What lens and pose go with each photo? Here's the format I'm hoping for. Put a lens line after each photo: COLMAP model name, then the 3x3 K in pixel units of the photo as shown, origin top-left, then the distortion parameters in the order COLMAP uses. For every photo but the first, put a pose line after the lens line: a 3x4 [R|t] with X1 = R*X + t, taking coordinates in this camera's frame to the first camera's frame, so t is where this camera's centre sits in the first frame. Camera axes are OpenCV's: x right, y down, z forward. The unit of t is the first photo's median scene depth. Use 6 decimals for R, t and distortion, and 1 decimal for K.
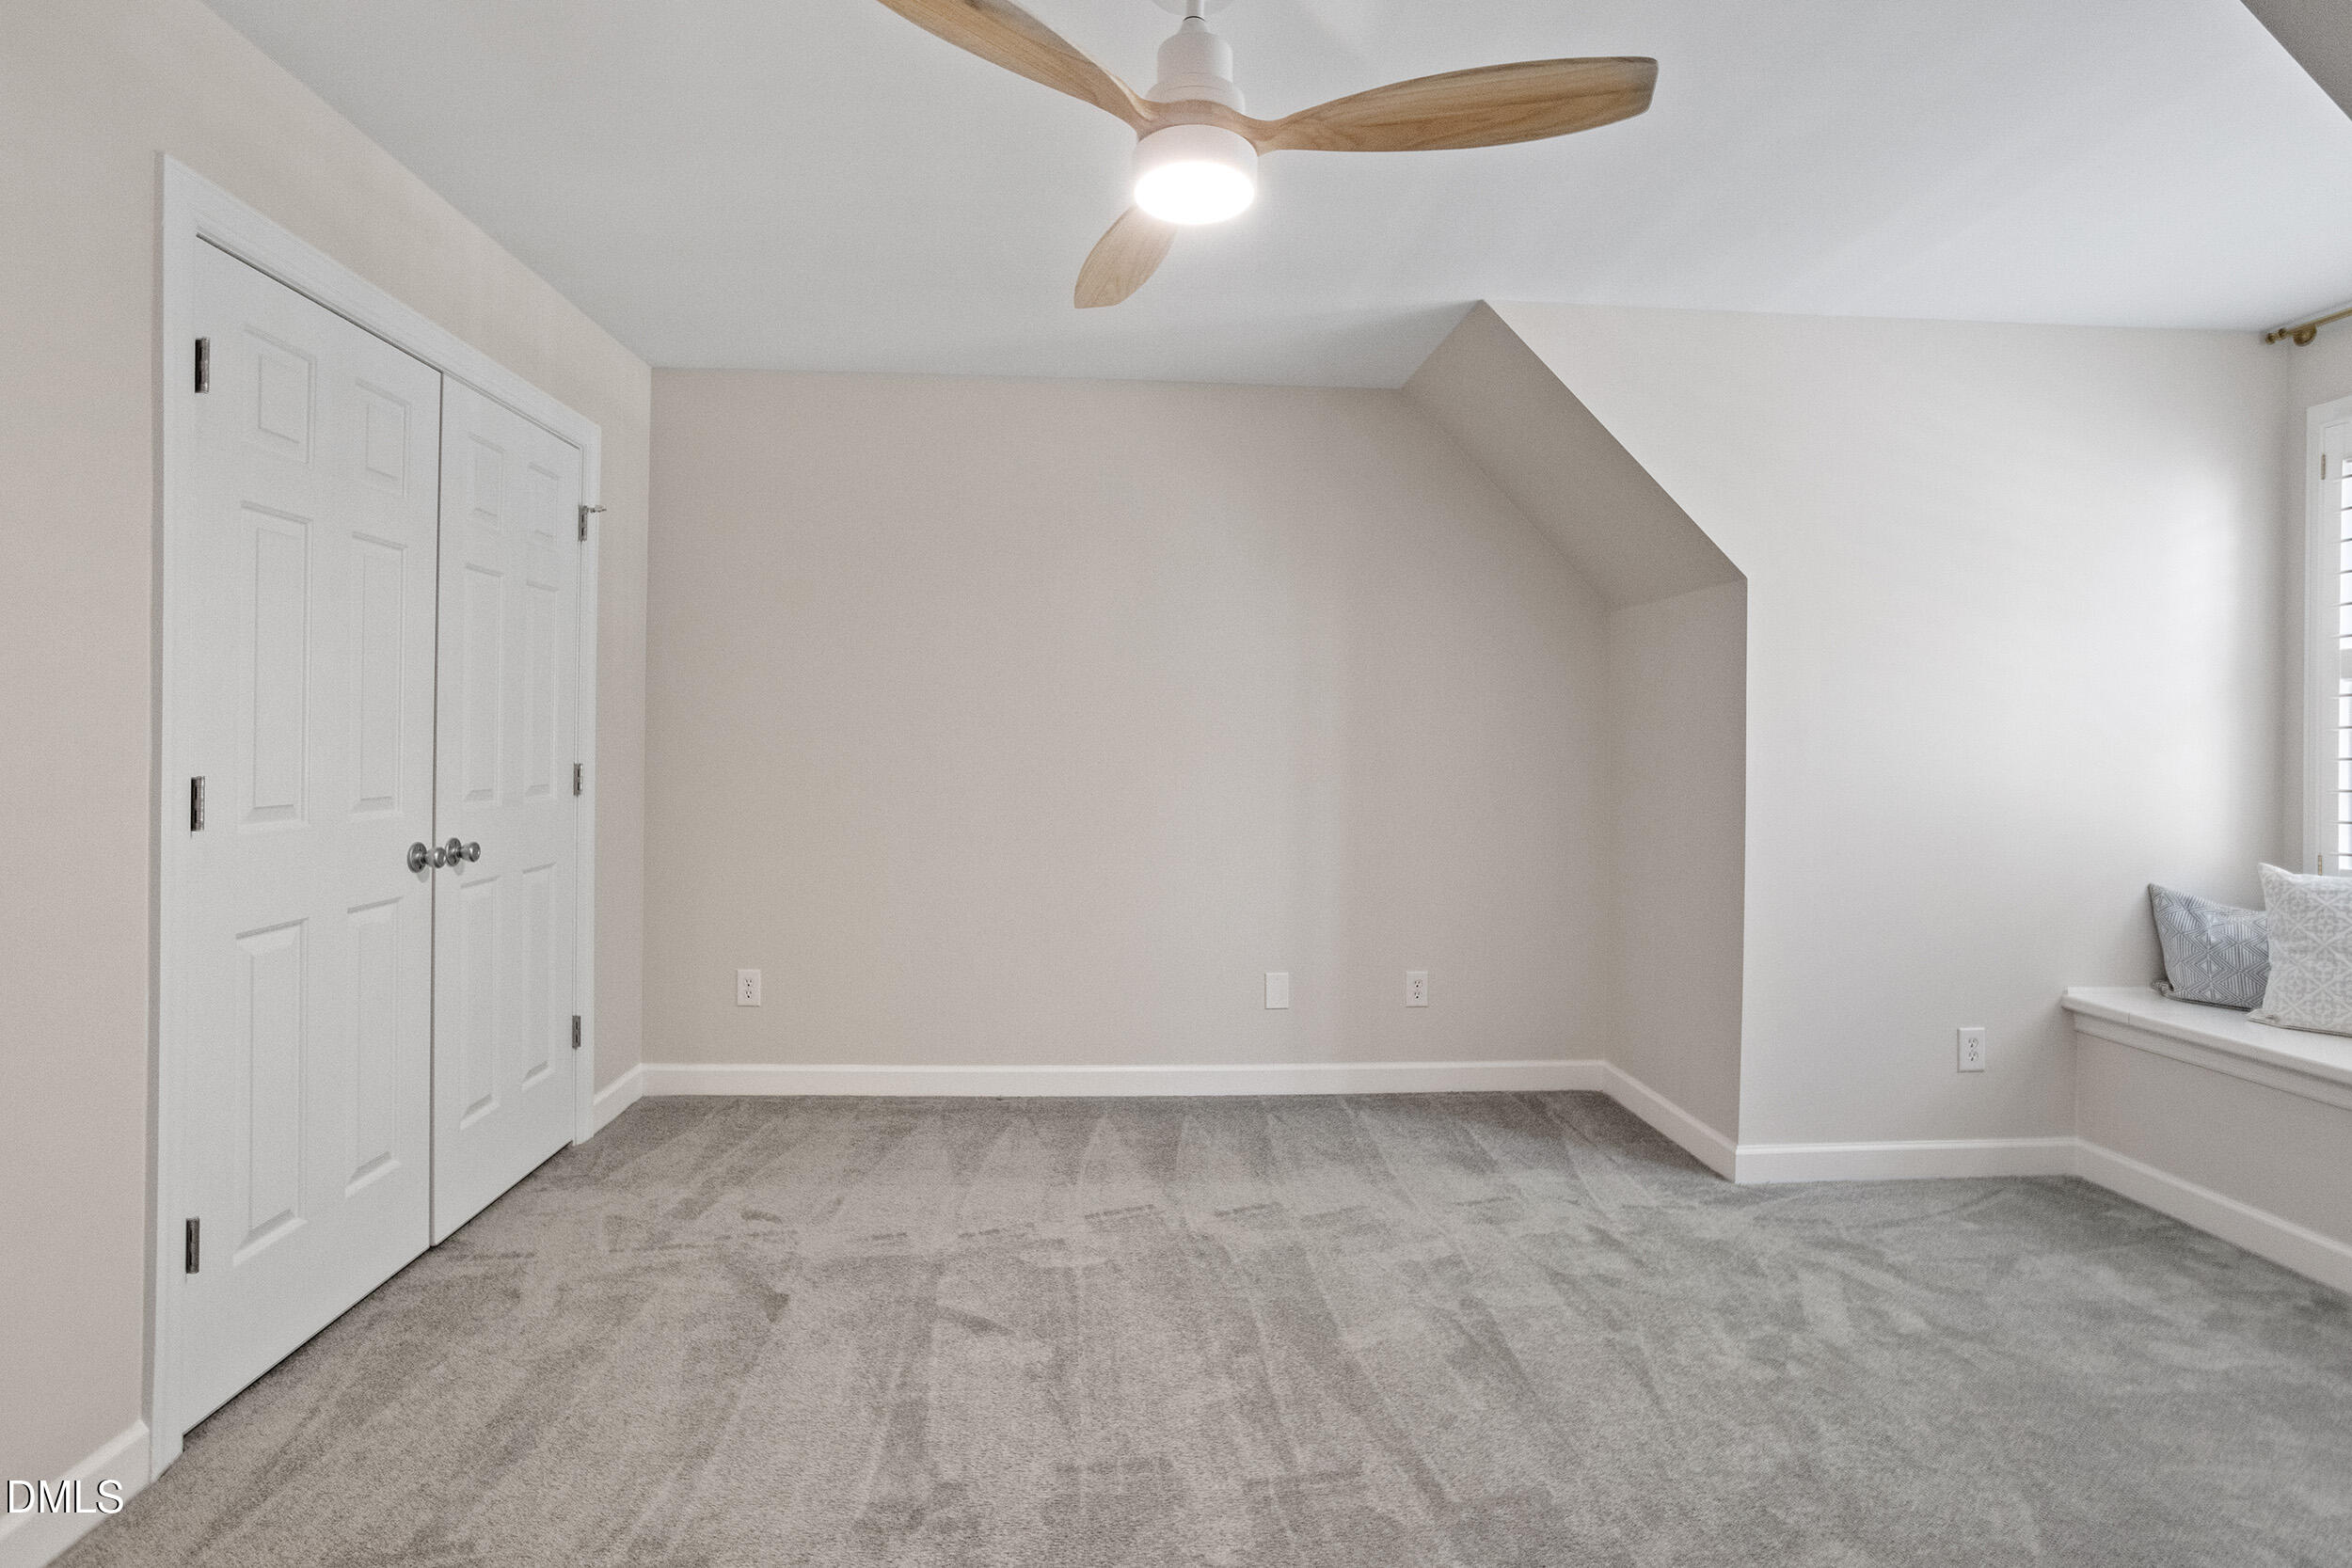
lens RADIAL K [[1143.6, 0, 1175.8], [0, 1143.6, 743.2], [0, 0, 1]] dist [-0.042640, 0.025504]
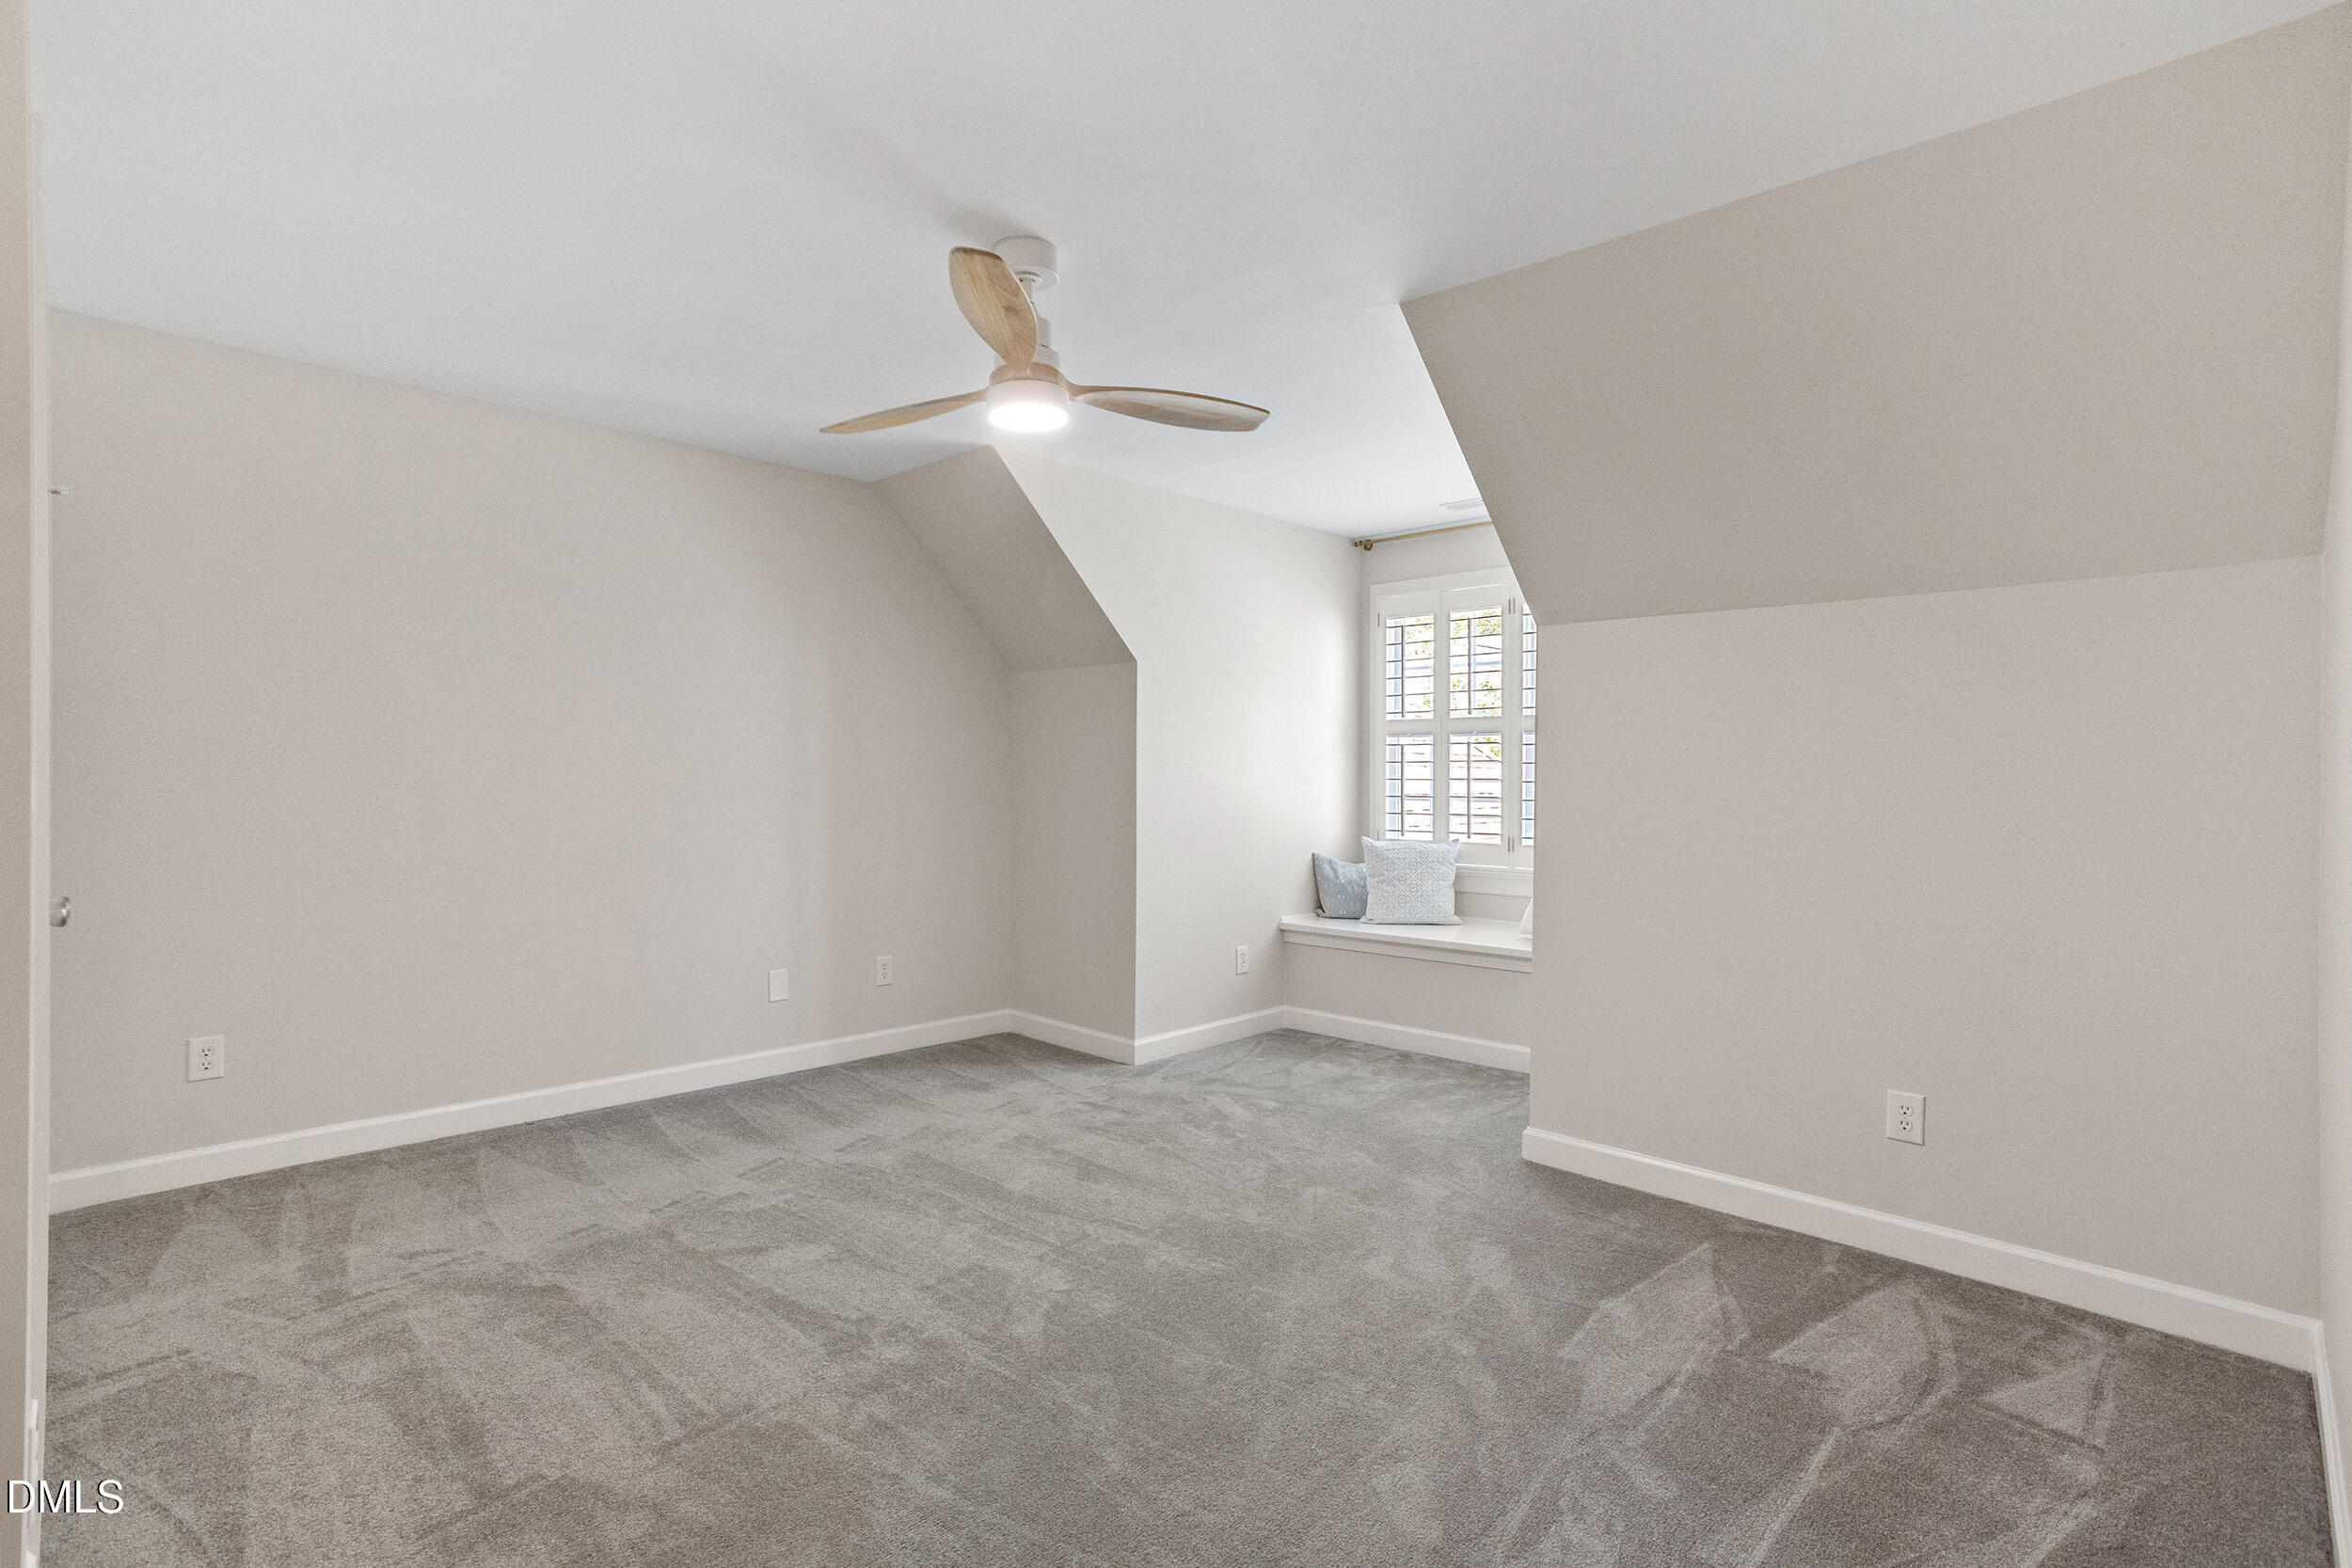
lens RADIAL K [[1135.2, 0, 1176.0], [0, 1135.2, 784.0], [0, 0, 1]] dist [-0.064106, 0.053124]
pose [[0.738872, -0.010306, 0.673767, -0.508218], [0.000514, 0.999891, 0.014730, -0.006310], [-0.673846, -0.010537, 0.738797, -0.154532]]
